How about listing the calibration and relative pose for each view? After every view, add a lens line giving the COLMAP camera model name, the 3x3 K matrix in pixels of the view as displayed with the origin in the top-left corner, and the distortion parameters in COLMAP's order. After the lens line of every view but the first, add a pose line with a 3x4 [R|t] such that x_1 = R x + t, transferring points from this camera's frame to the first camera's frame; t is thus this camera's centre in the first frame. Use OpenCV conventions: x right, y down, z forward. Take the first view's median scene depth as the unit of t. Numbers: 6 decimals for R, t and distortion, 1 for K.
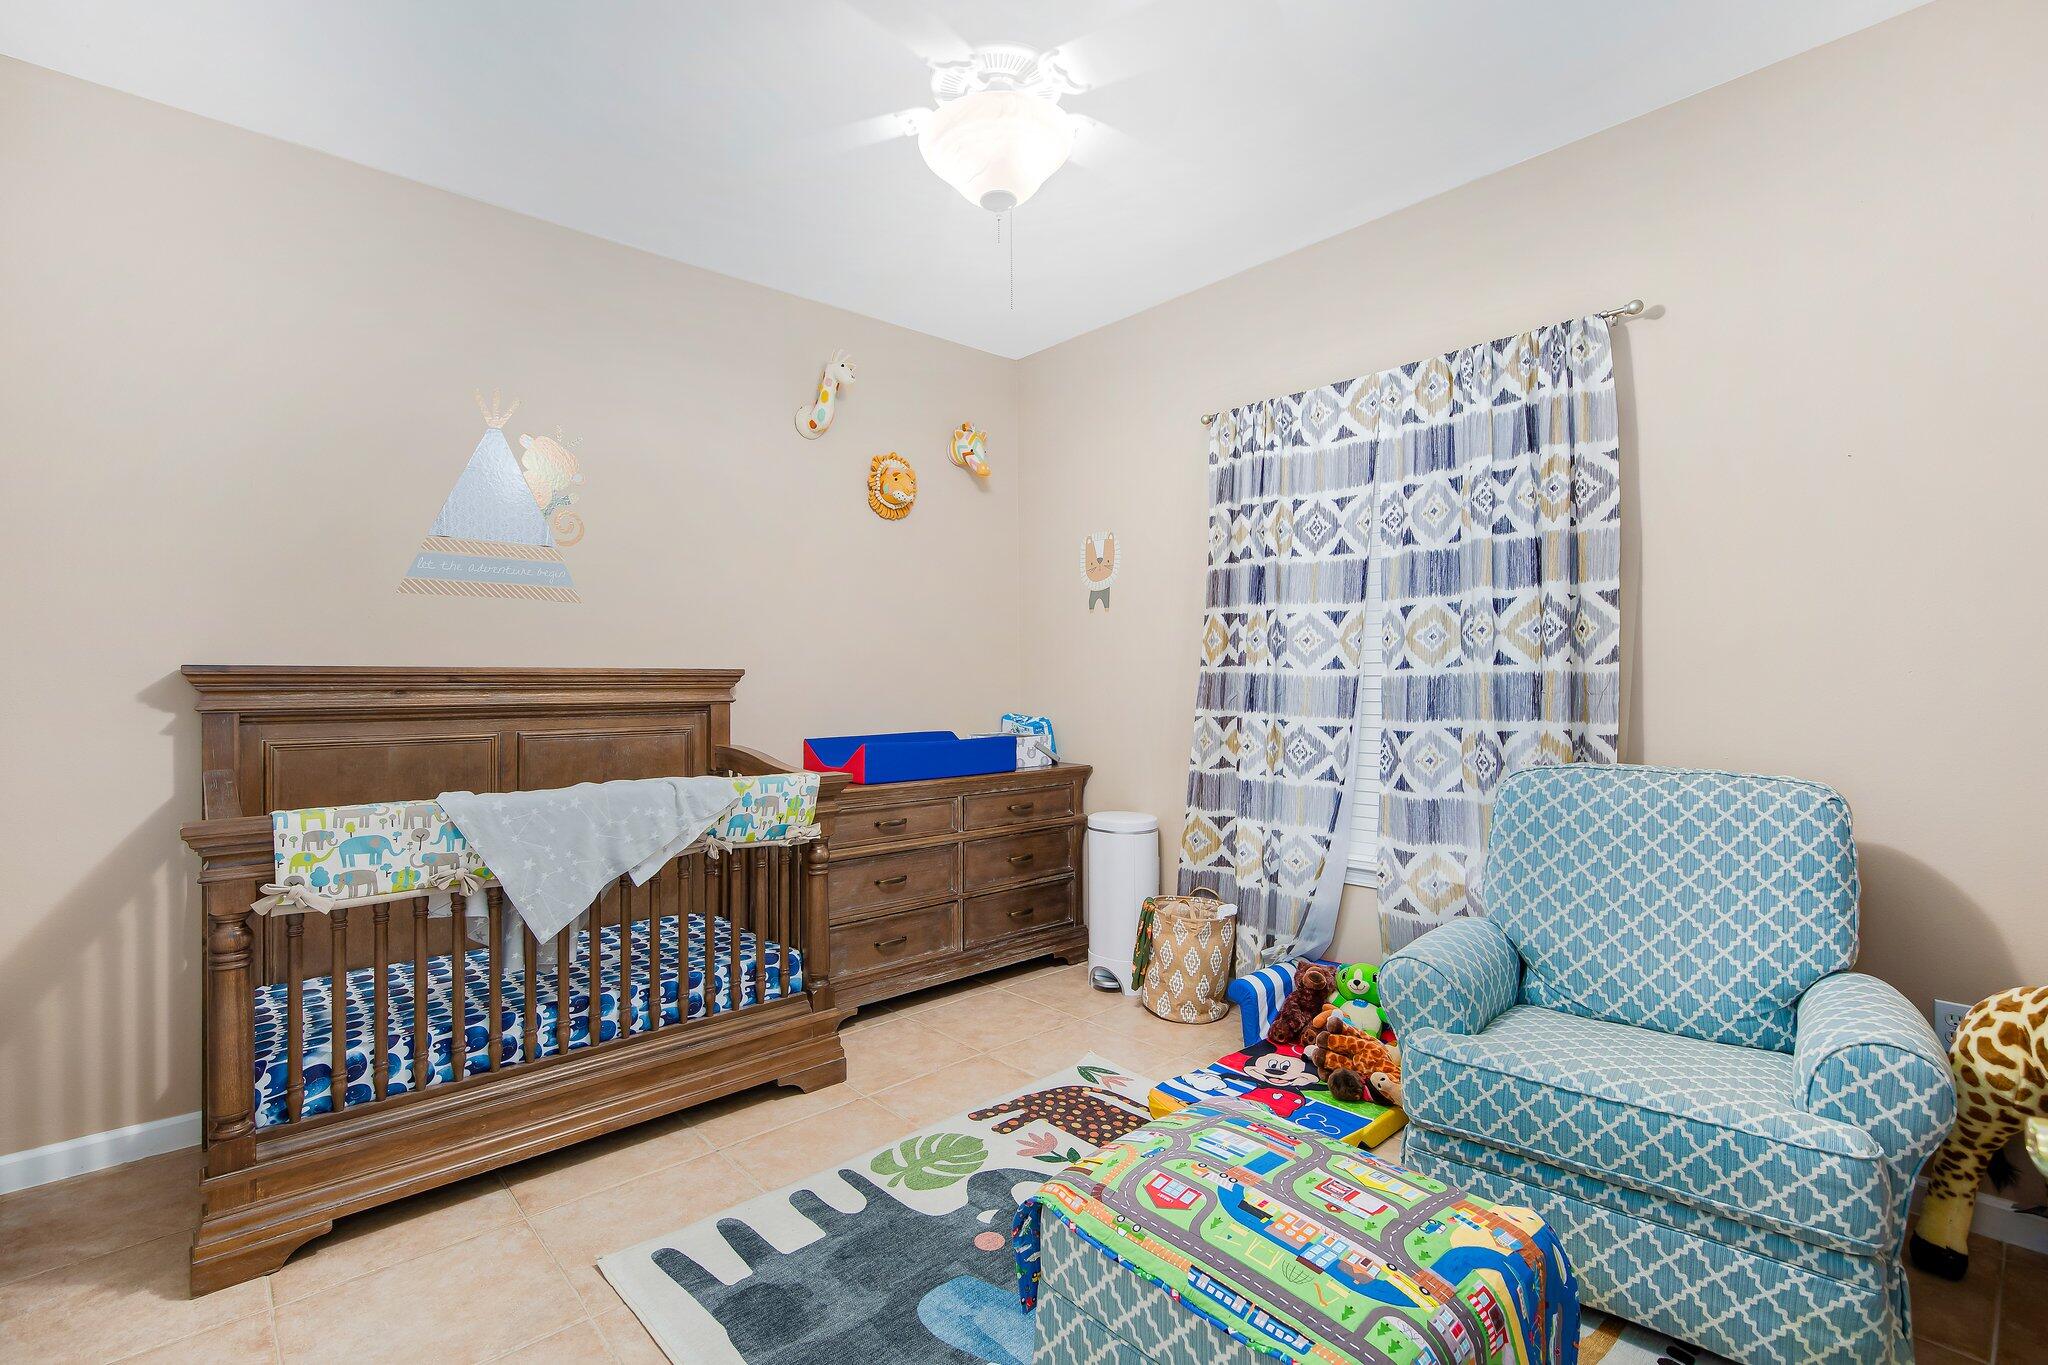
lens RADIAL K [[950.8, 0, 1025.4], [0, 950.8, 681.0], [0, 0, 1]] dist [-0.000241, -0.000013]
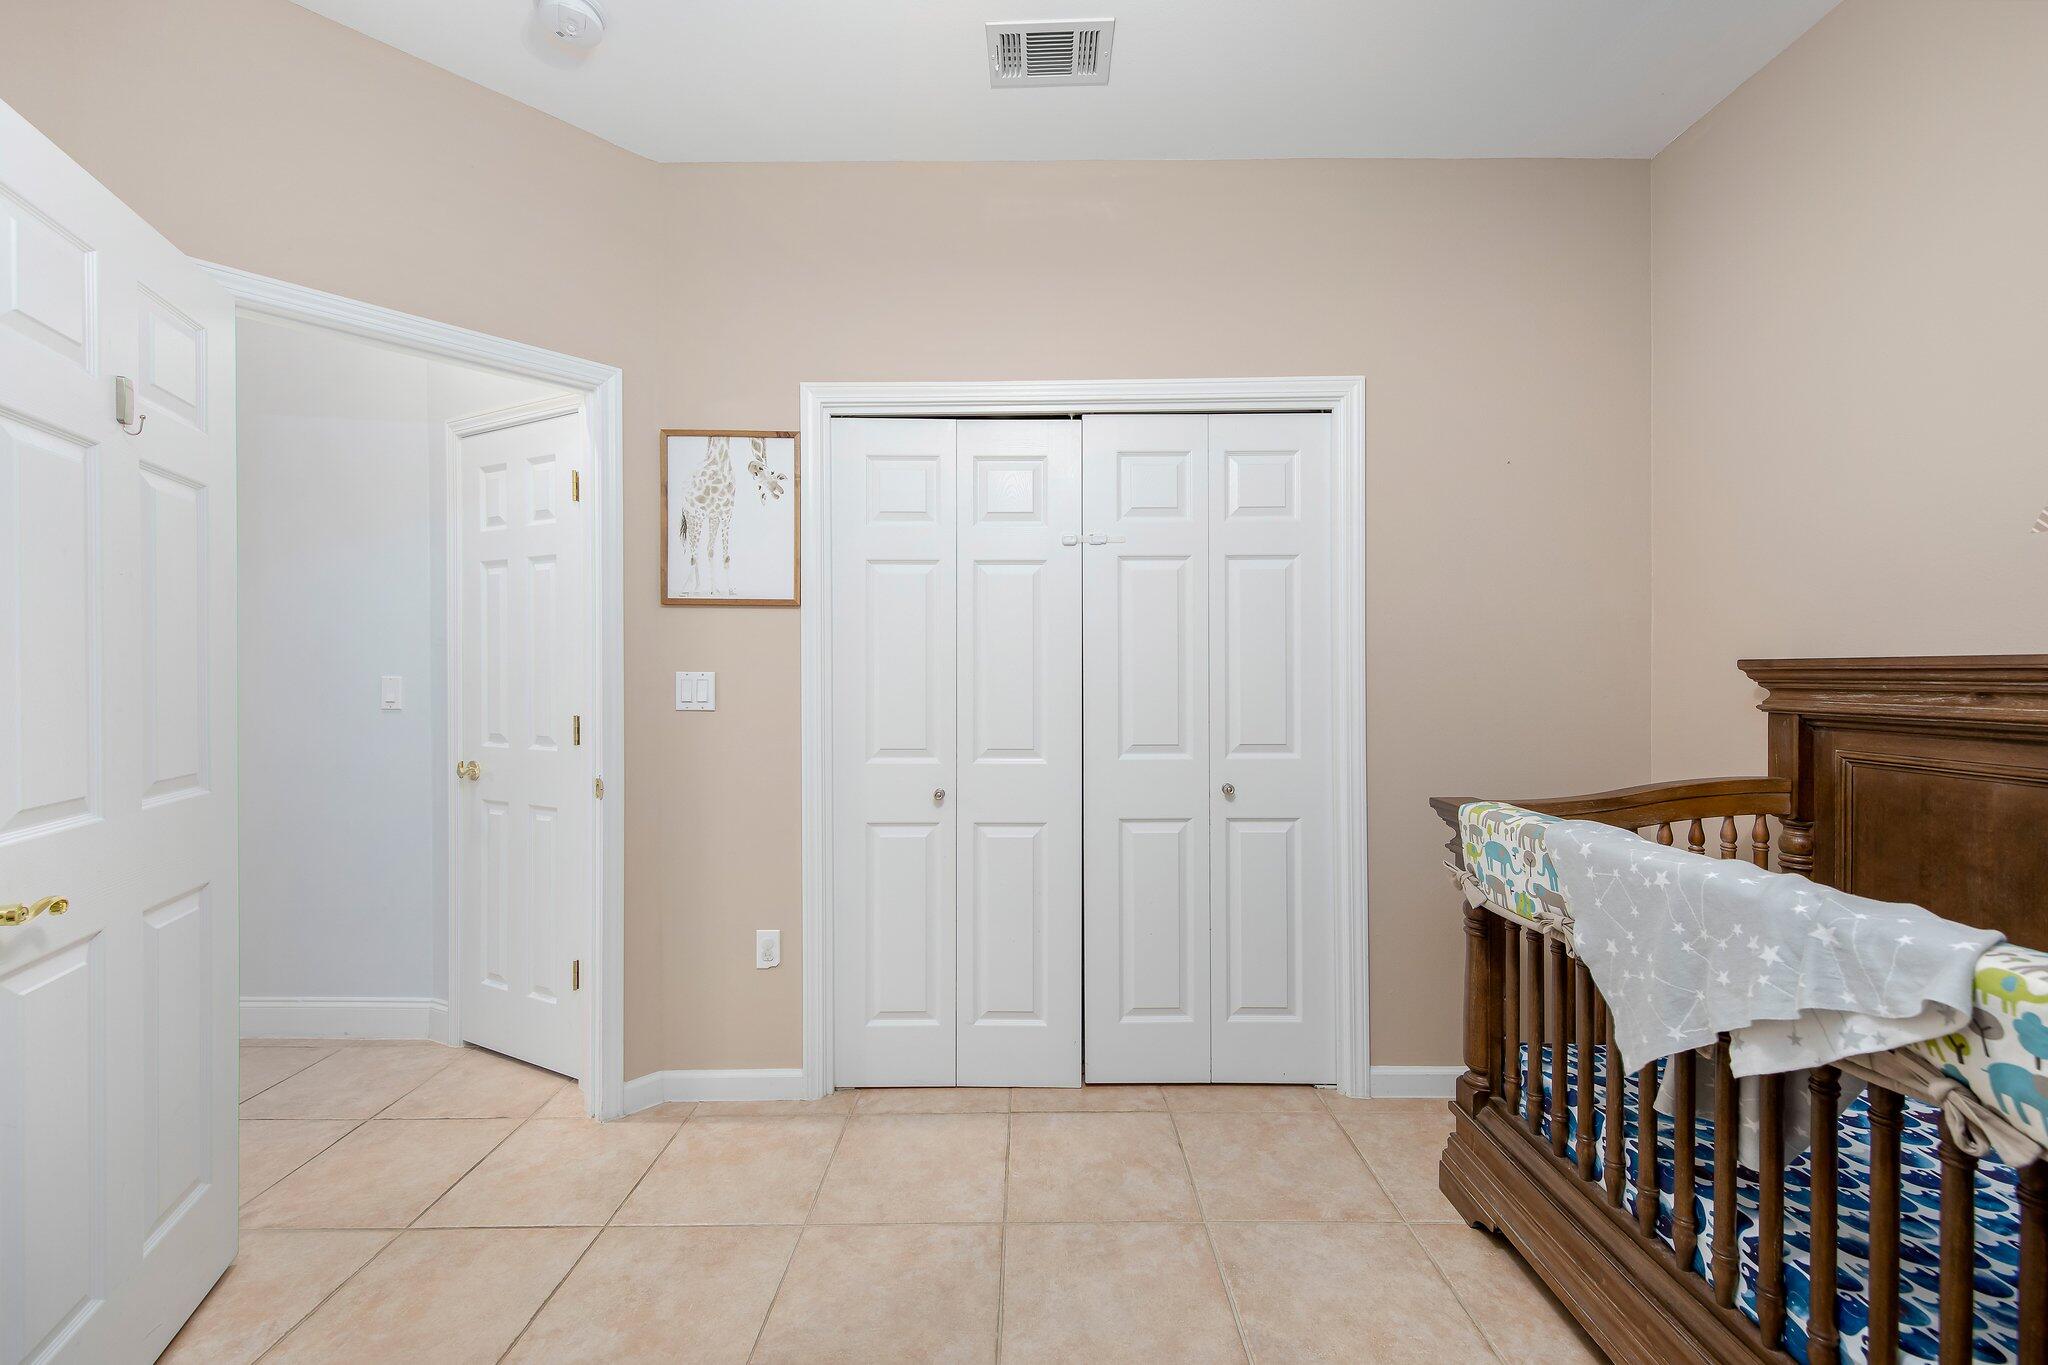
lens RADIAL K [[836.1, 0, 1024.6], [0, 836.1, 674.4], [0, 0, 1]] dist [0.000151, 0.000003]
pose [[-0.674438, 0.005855, -0.738308, 0.225396], [0.003516, 0.999983, 0.004718, -0.009579], [0.738323, 0.000586, -0.674447, 1.158516]]
